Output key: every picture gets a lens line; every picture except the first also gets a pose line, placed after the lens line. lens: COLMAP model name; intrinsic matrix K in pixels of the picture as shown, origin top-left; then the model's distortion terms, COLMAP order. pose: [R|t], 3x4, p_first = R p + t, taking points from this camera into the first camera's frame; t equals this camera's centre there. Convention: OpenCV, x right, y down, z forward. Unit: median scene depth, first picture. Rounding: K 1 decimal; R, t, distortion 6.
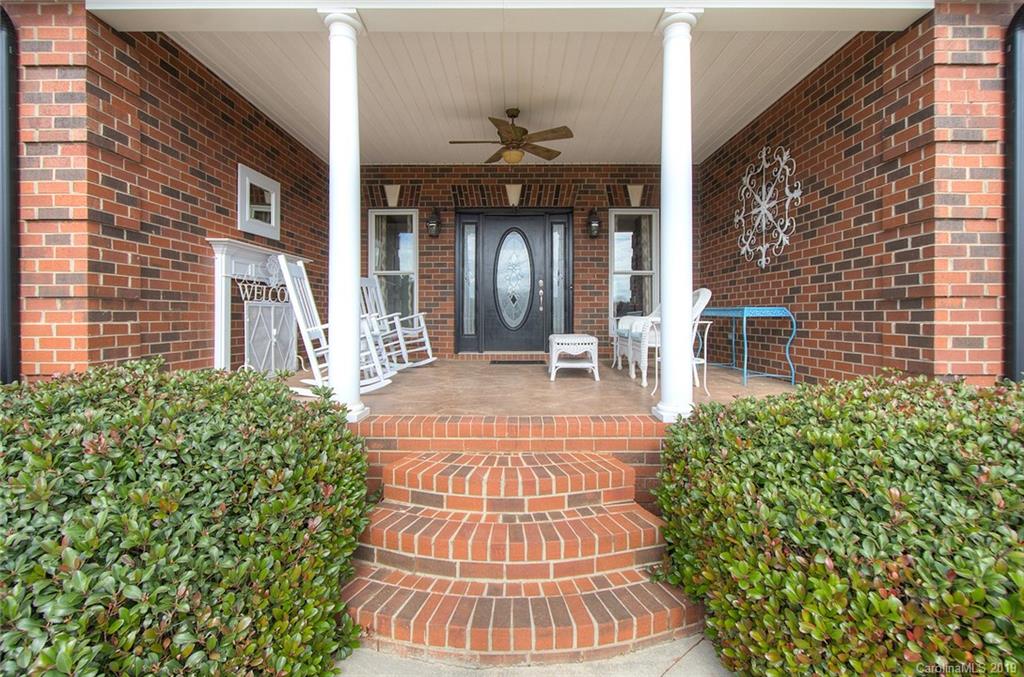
lens RADIAL K [[455.6, 0, 512.7], [0, 455.6, 315.1], [0, 0, 1]] dist [0.000789, 0.000084]
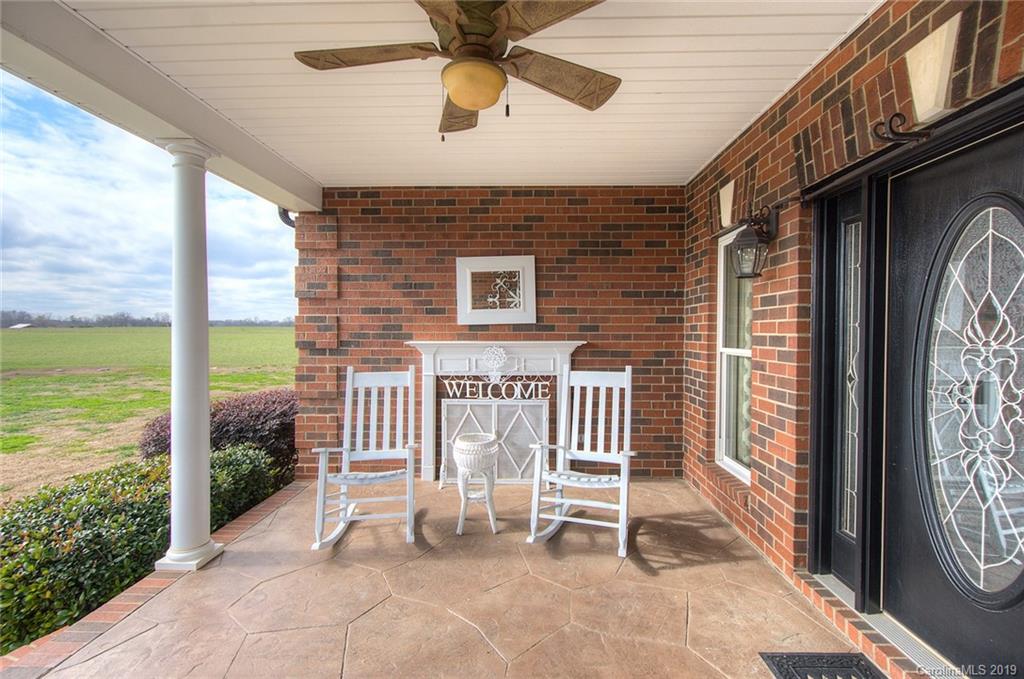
lens RADIAL K [[462.3, 0, 512.0], [0, 462.3, 339.5], [0, 0, 1]] dist [-0.000107, 0.000082]
pose [[-0.022206, 0.012971, -0.999669, 0.381772], [-0.009359, 0.999869, 0.013182, -0.162860], [0.999710, 0.009648, -0.022082, 1.089374]]
